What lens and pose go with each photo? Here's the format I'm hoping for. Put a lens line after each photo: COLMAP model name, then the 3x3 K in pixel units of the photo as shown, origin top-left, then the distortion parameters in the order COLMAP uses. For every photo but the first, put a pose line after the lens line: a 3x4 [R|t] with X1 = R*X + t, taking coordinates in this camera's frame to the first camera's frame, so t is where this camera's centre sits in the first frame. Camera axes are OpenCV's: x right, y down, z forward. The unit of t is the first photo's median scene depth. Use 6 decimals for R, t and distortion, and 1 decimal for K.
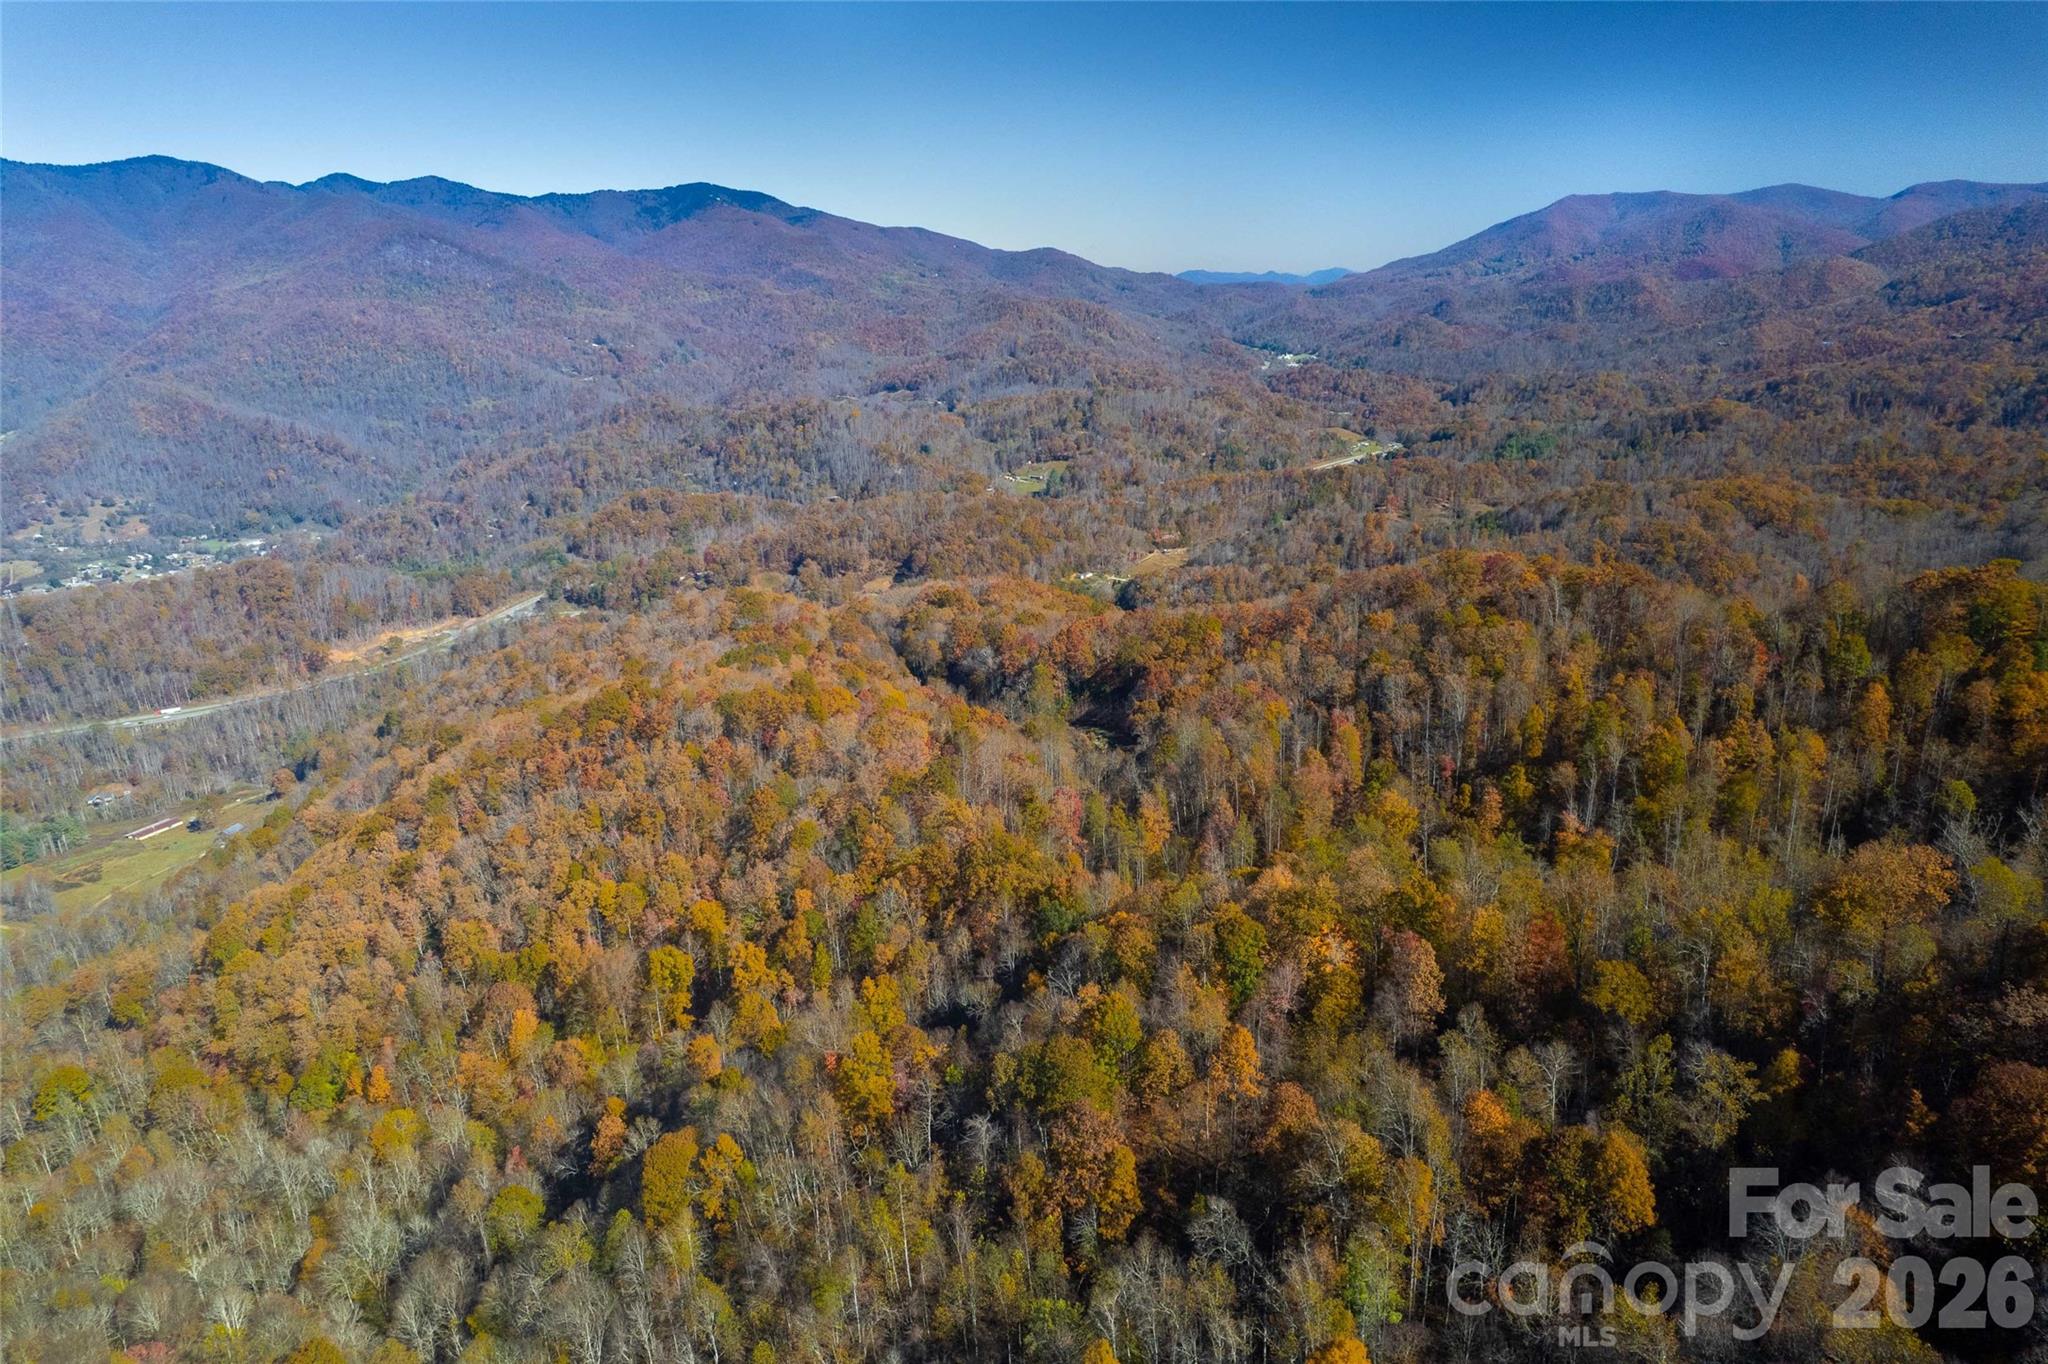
lens RADIAL K [[1304.3, 0, 1028.2], [0, 1304.3, 682.9], [0, 0, 1]] dist [-0.080847, 0.071259]
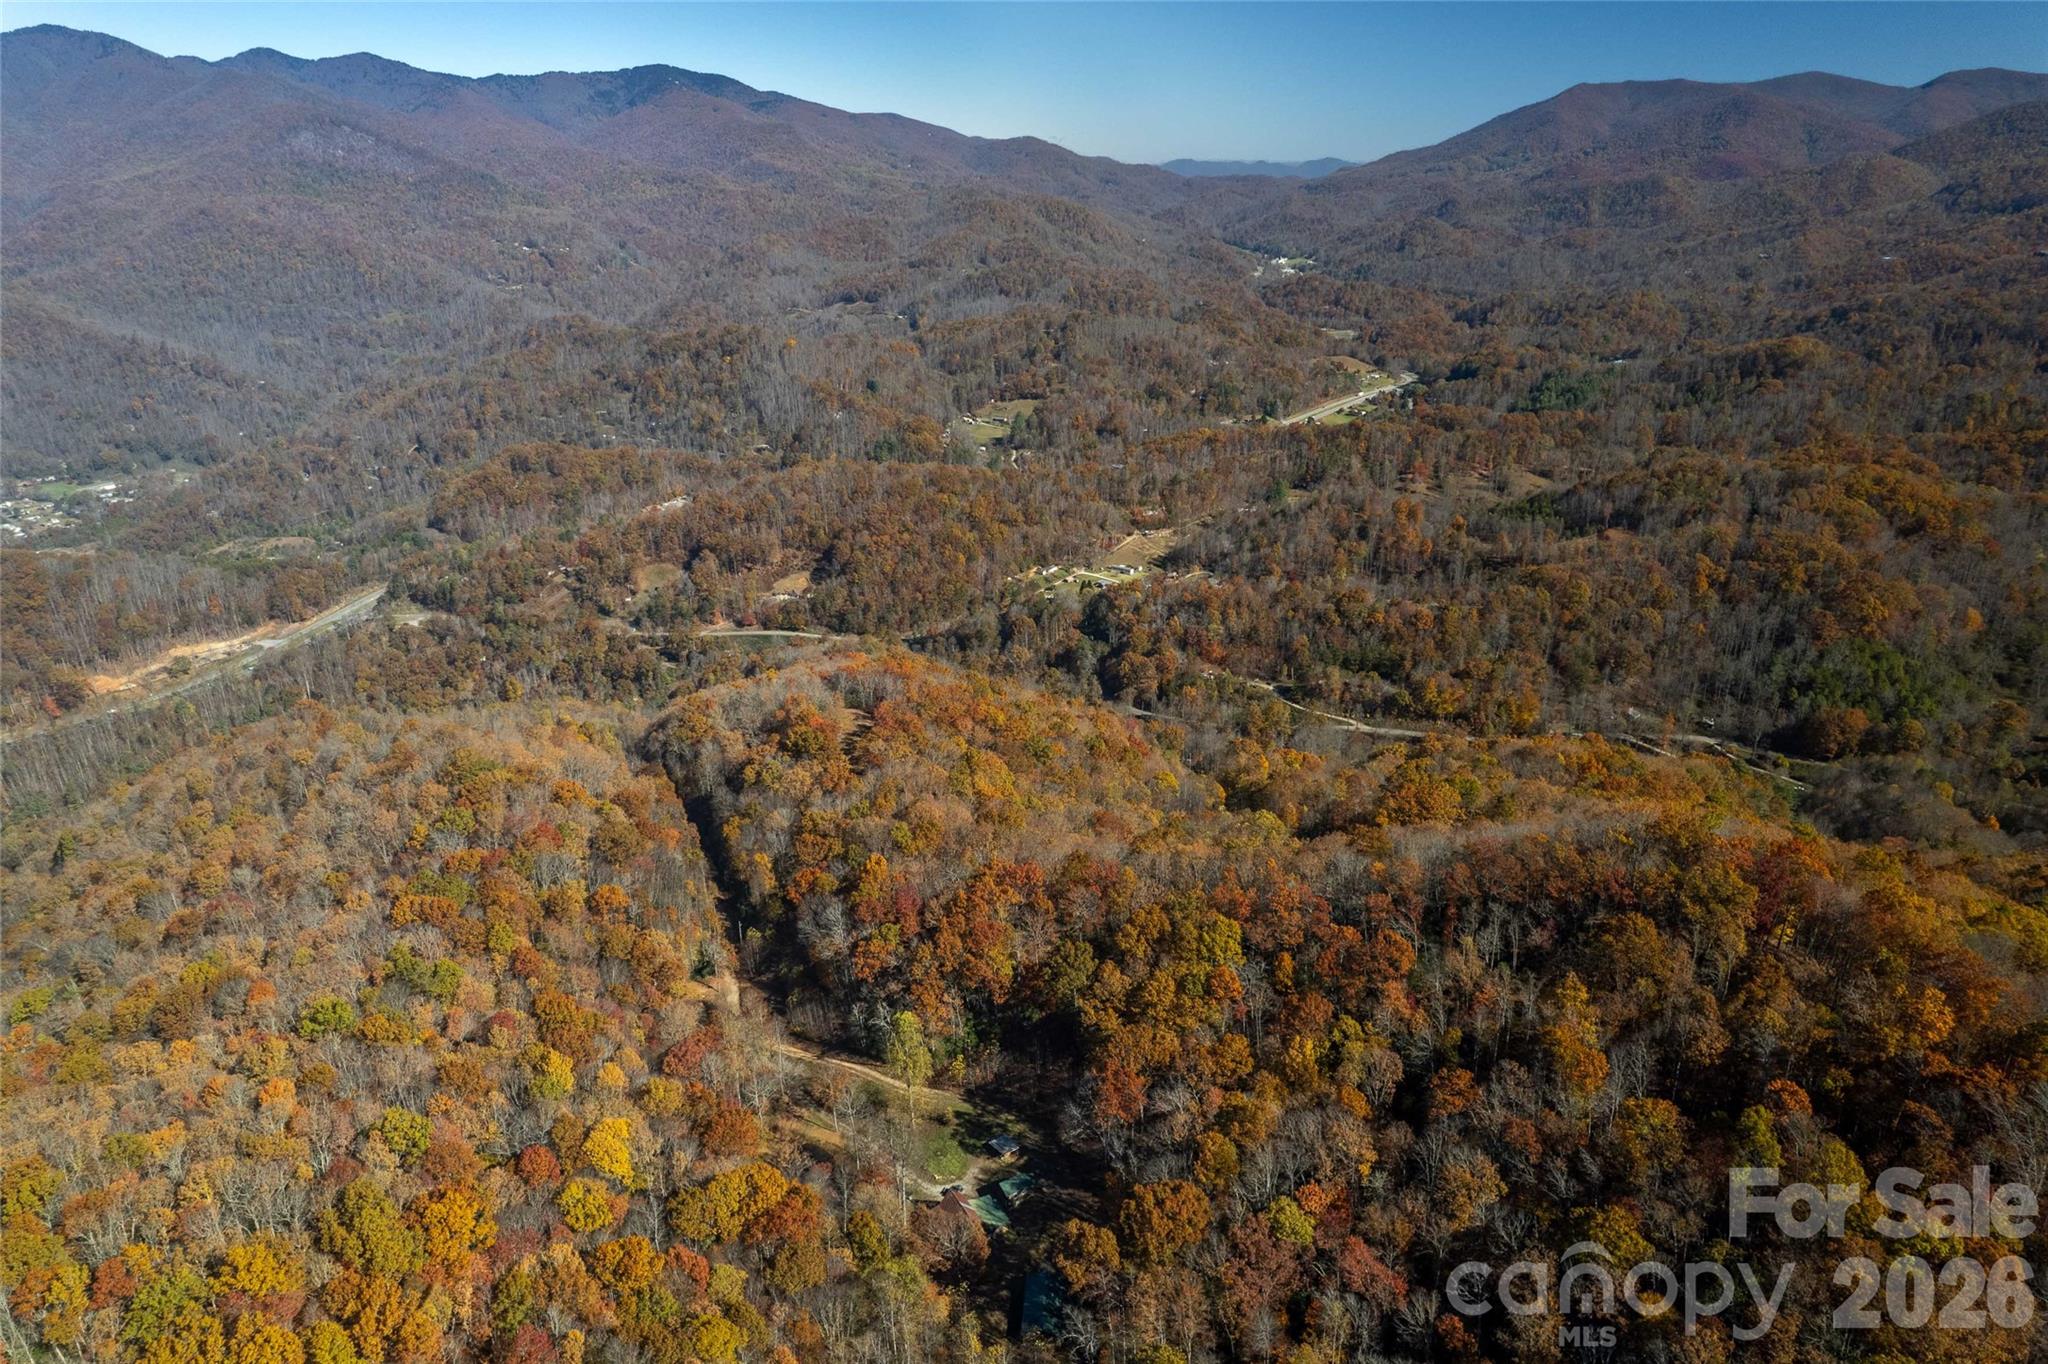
lens RADIAL K [[1304.3, 0, 1028.2], [0, 1304.3, 682.9], [0, 0, 1]] dist [-0.080847, 0.071259]
pose [[0.999908, 0.001736, 0.013447, 0.013051], [-0.002784, 0.996924, 0.078325, -0.048060], [-0.013270, -0.078355, 0.996837, 0.116677]]
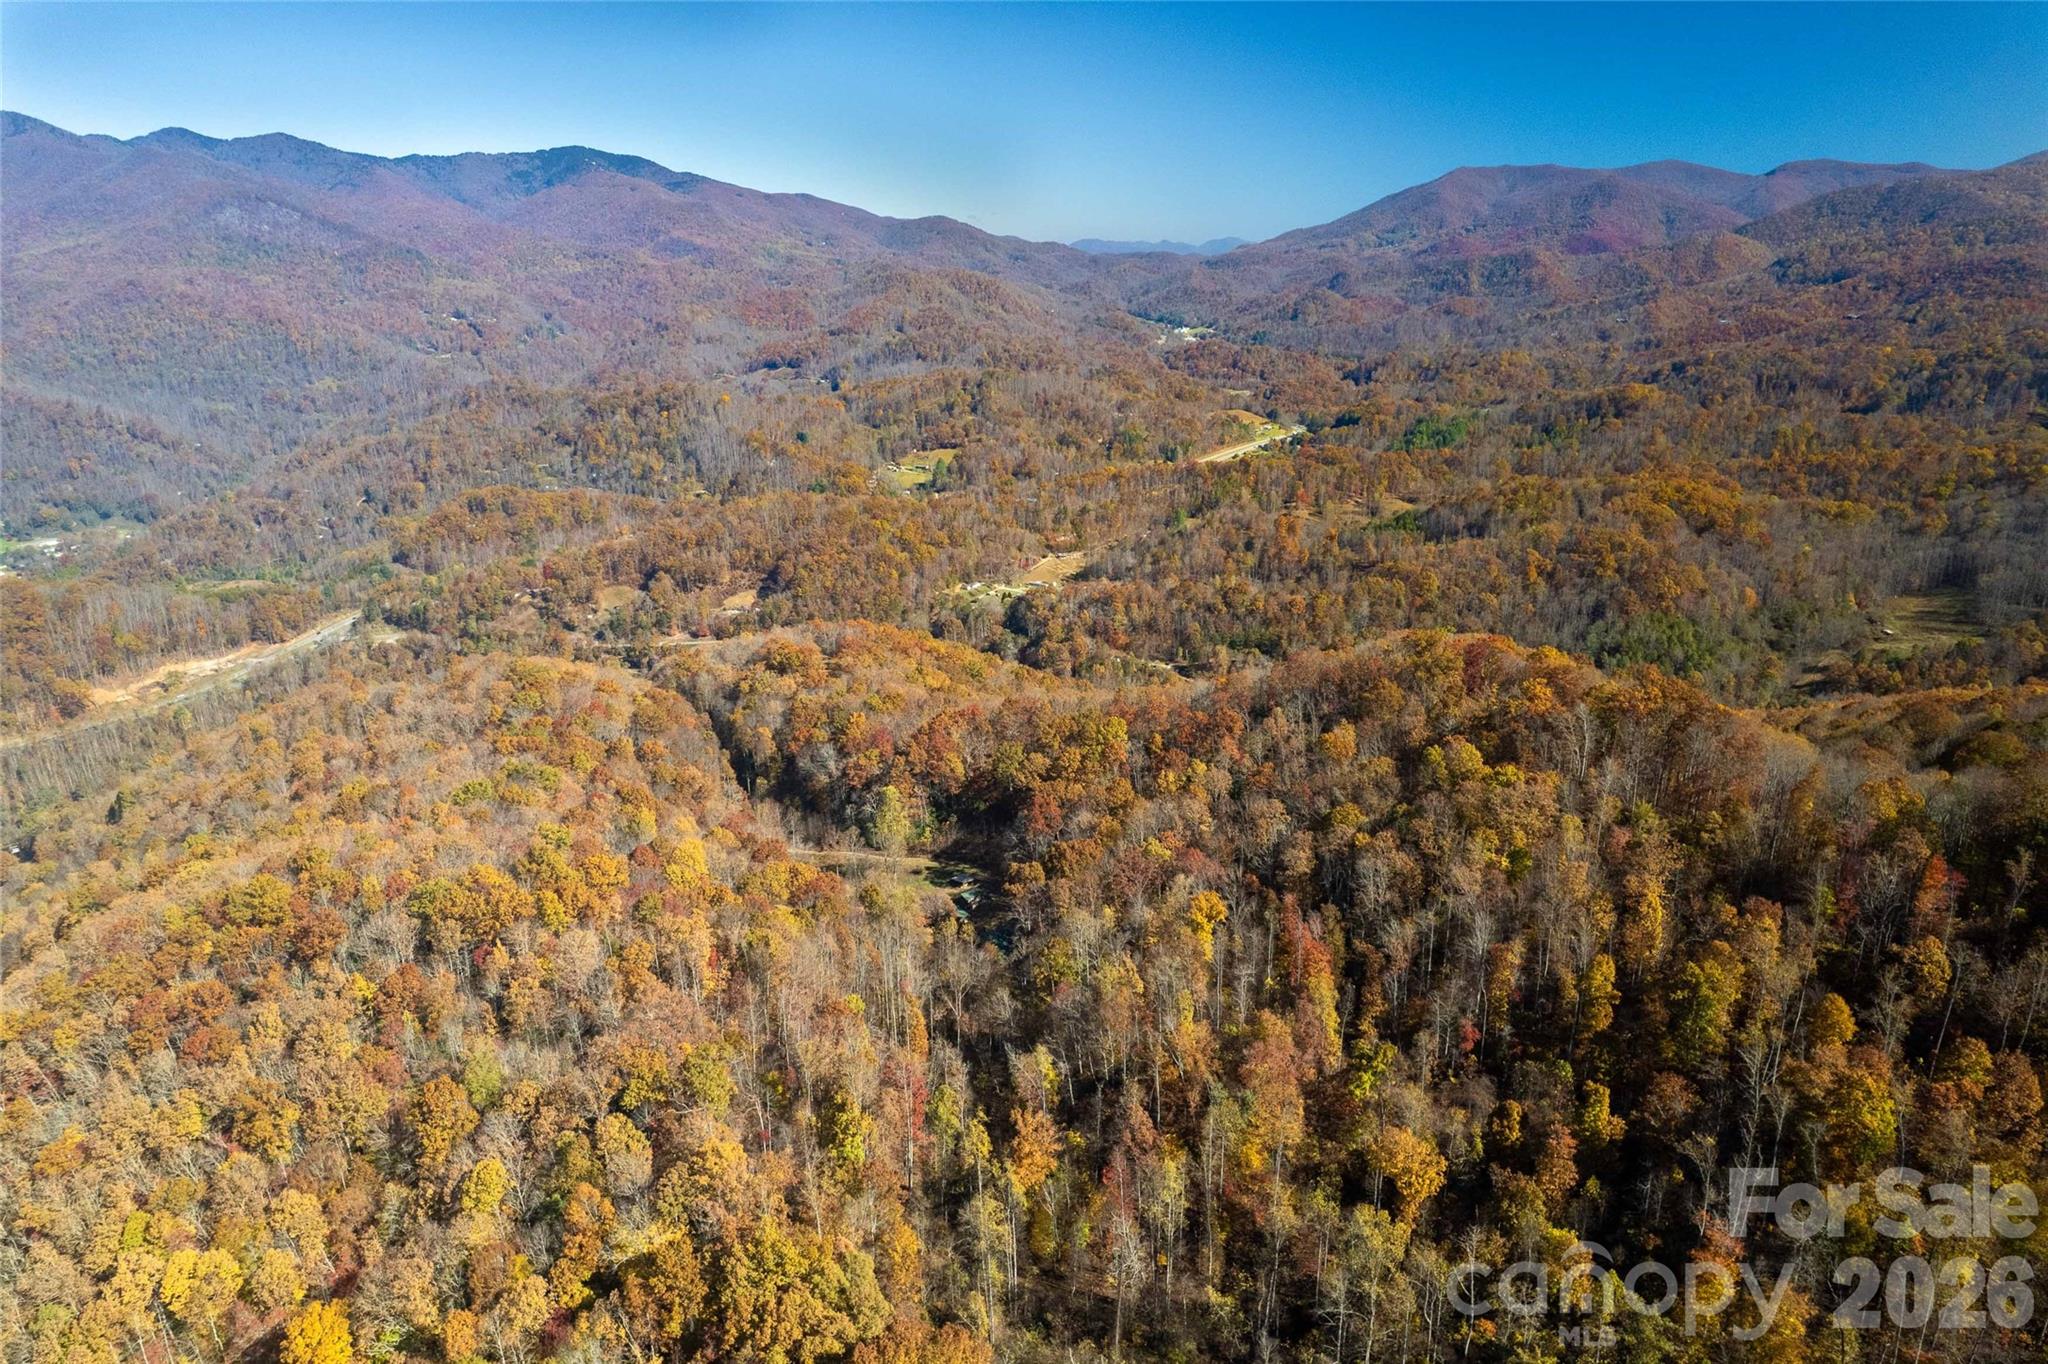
lens RADIAL K [[1304.3, 0, 1028.2], [0, 1304.3, 682.9], [0, 0, 1]] dist [-0.080847, 0.071259]
pose [[0.996949, -0.017539, 0.076064, 0.008084], [0.015807, 0.999603, 0.023314, -0.022567], [-0.076442, -0.022041, 0.996830, 0.058687]]
